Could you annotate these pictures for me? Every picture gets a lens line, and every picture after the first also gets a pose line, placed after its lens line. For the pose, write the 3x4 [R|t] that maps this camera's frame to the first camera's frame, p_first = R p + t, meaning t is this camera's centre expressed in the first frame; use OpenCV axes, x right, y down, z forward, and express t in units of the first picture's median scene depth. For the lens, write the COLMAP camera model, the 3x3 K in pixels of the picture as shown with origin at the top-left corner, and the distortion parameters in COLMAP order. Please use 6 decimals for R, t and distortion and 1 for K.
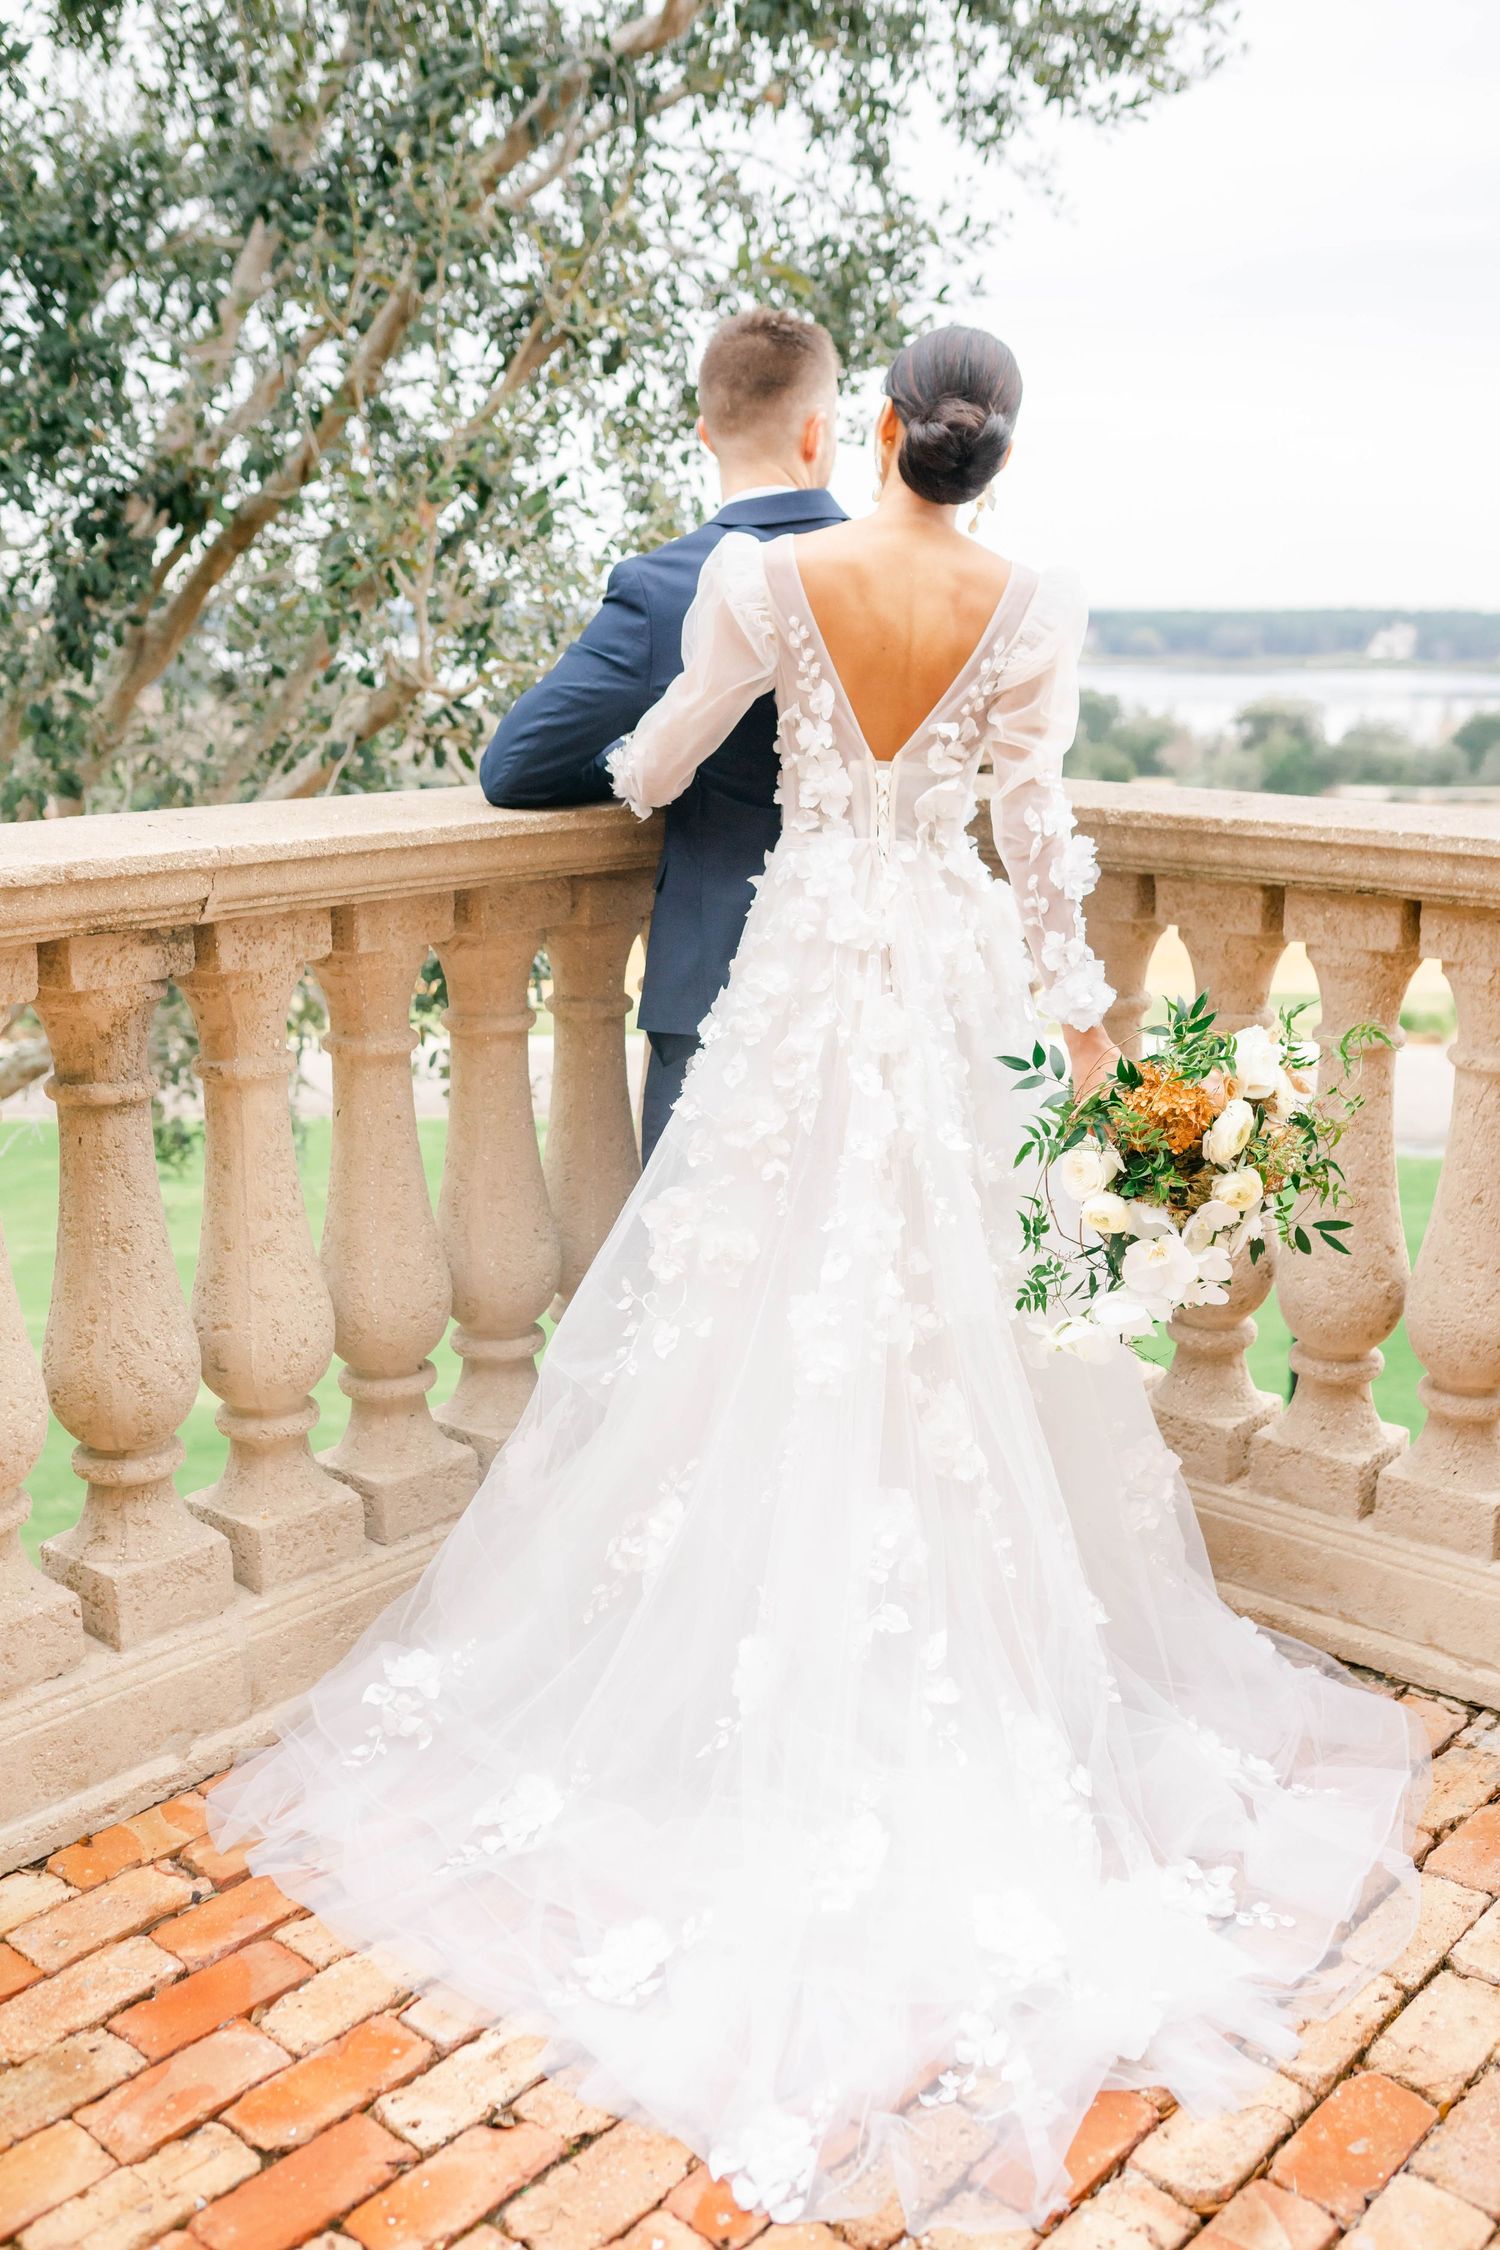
lens RADIAL K [[2346.3, 0, 750.0], [0, 2346.3, 1125.0], [0, 0, 1]] dist [-0.019960, -0.014329]
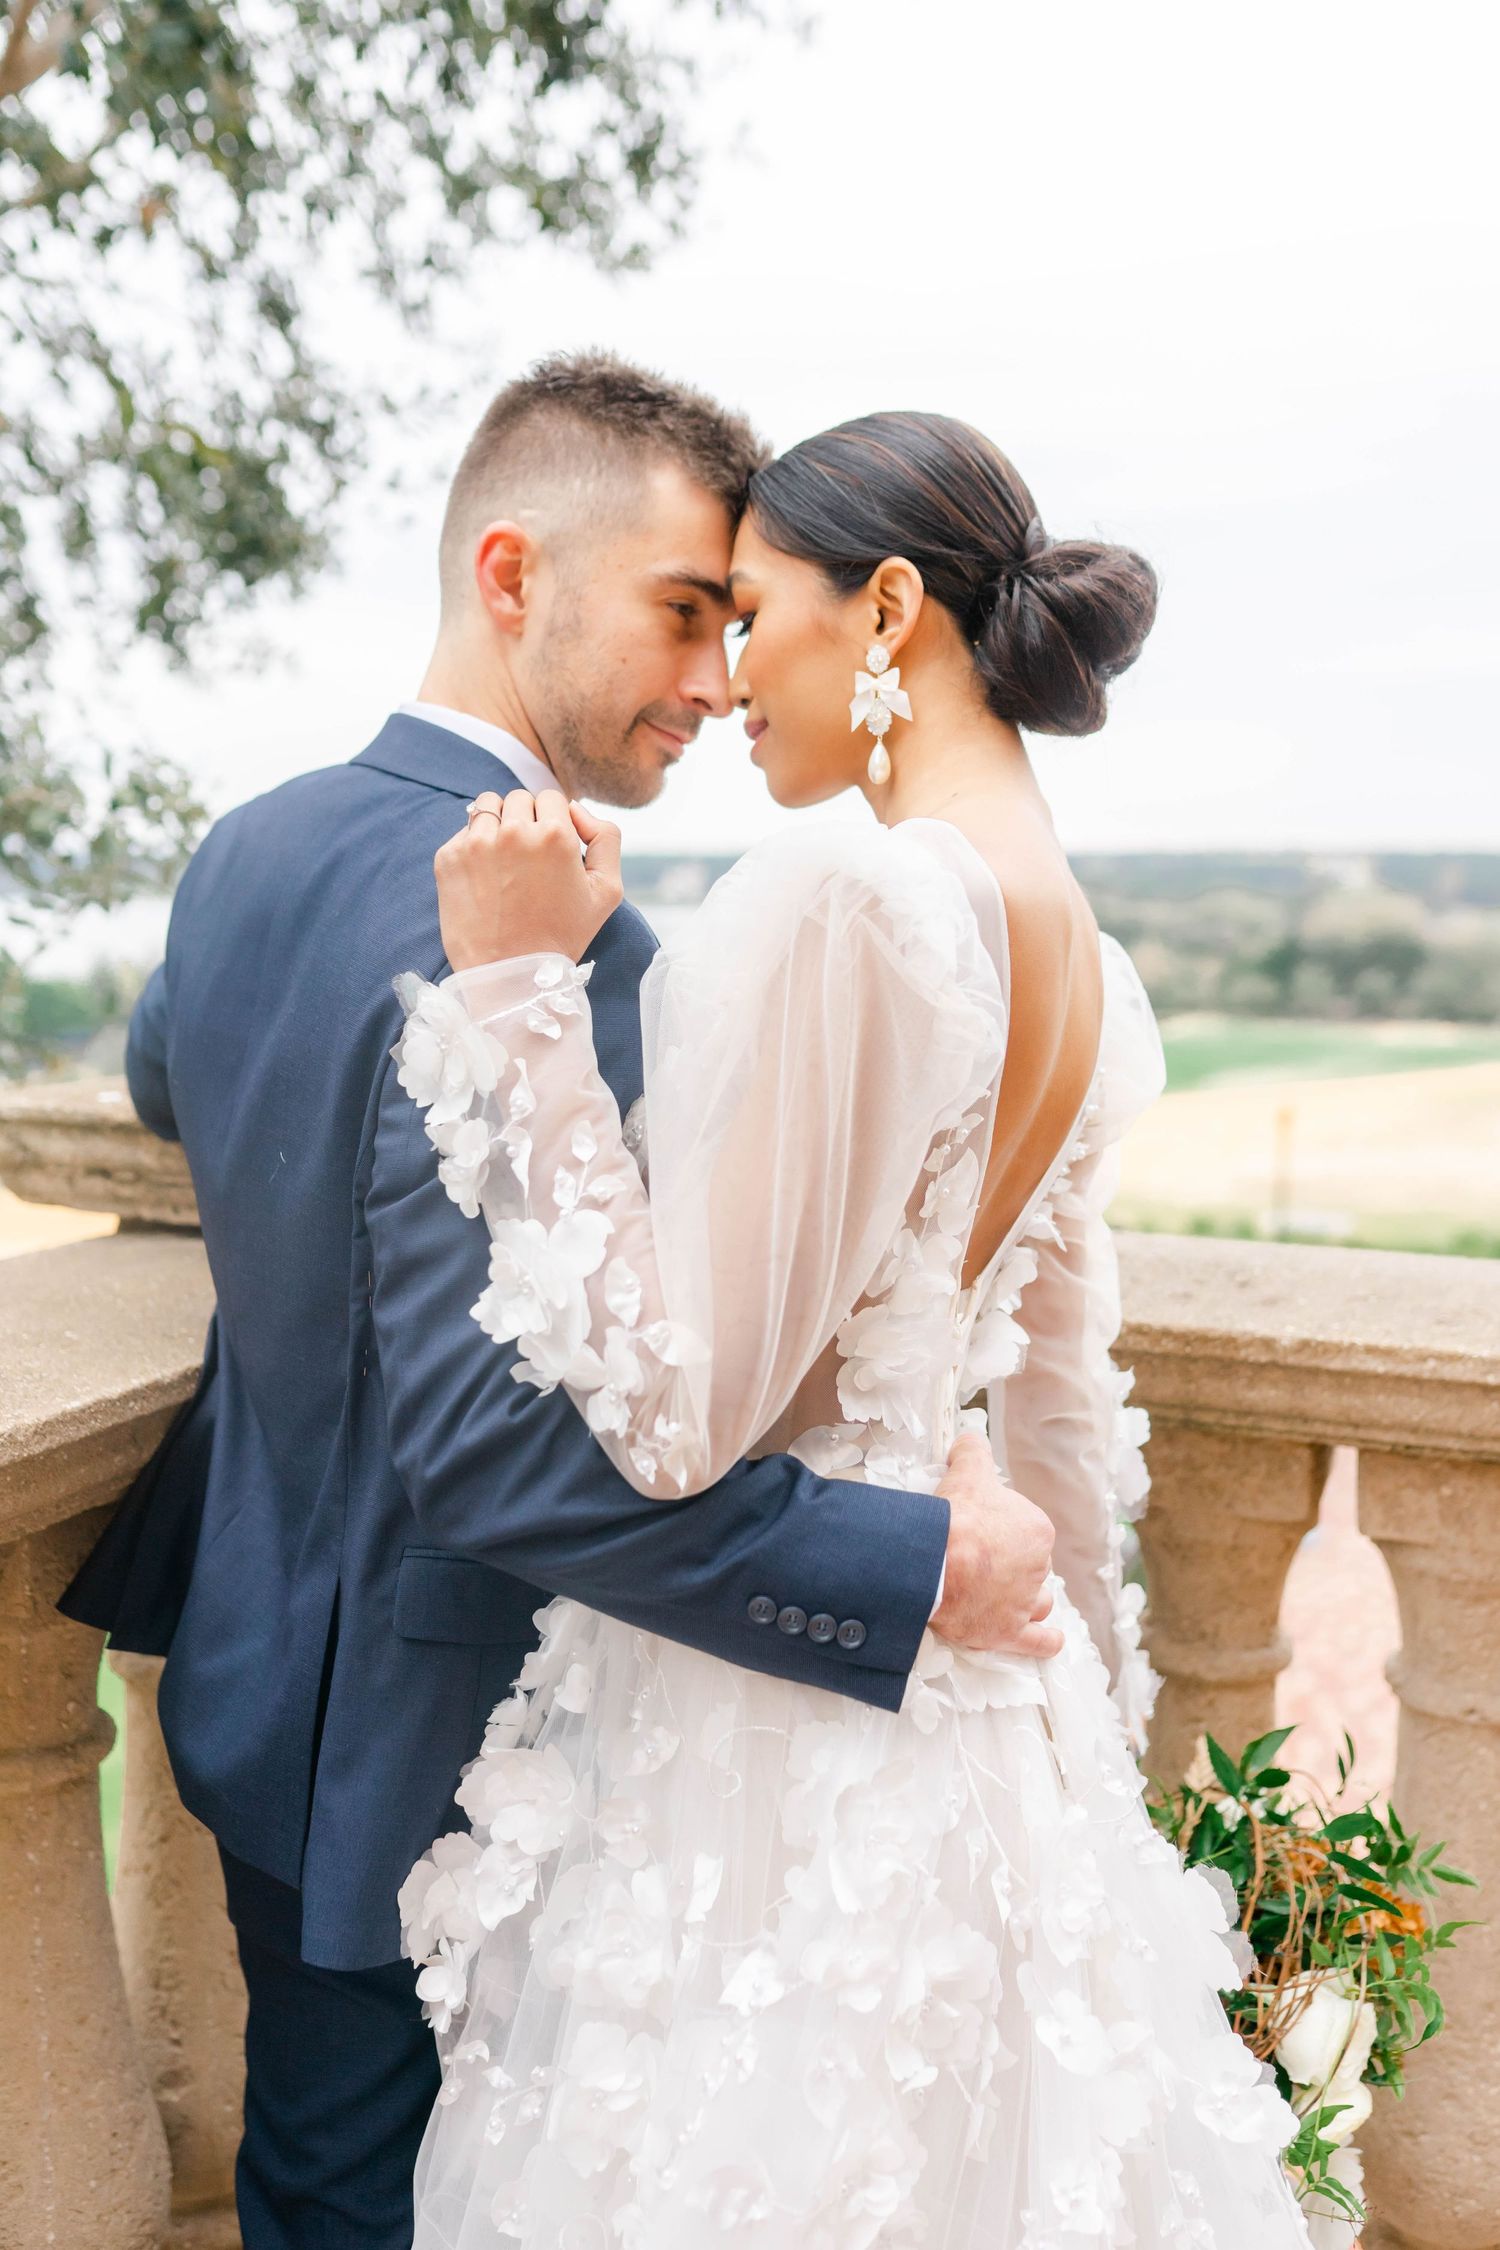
lens RADIAL K [[2346.3, 0, 750.0], [0, 2346.3, 1125.0], [0, 0, 1]] dist [-0.019960, -0.014329]
pose [[0.953852, -0.028060, 0.298964, -0.070277], [0.059599, 0.993508, -0.096905, -0.132155], [-0.294304, 0.110251, 0.949331, 0.515569]]
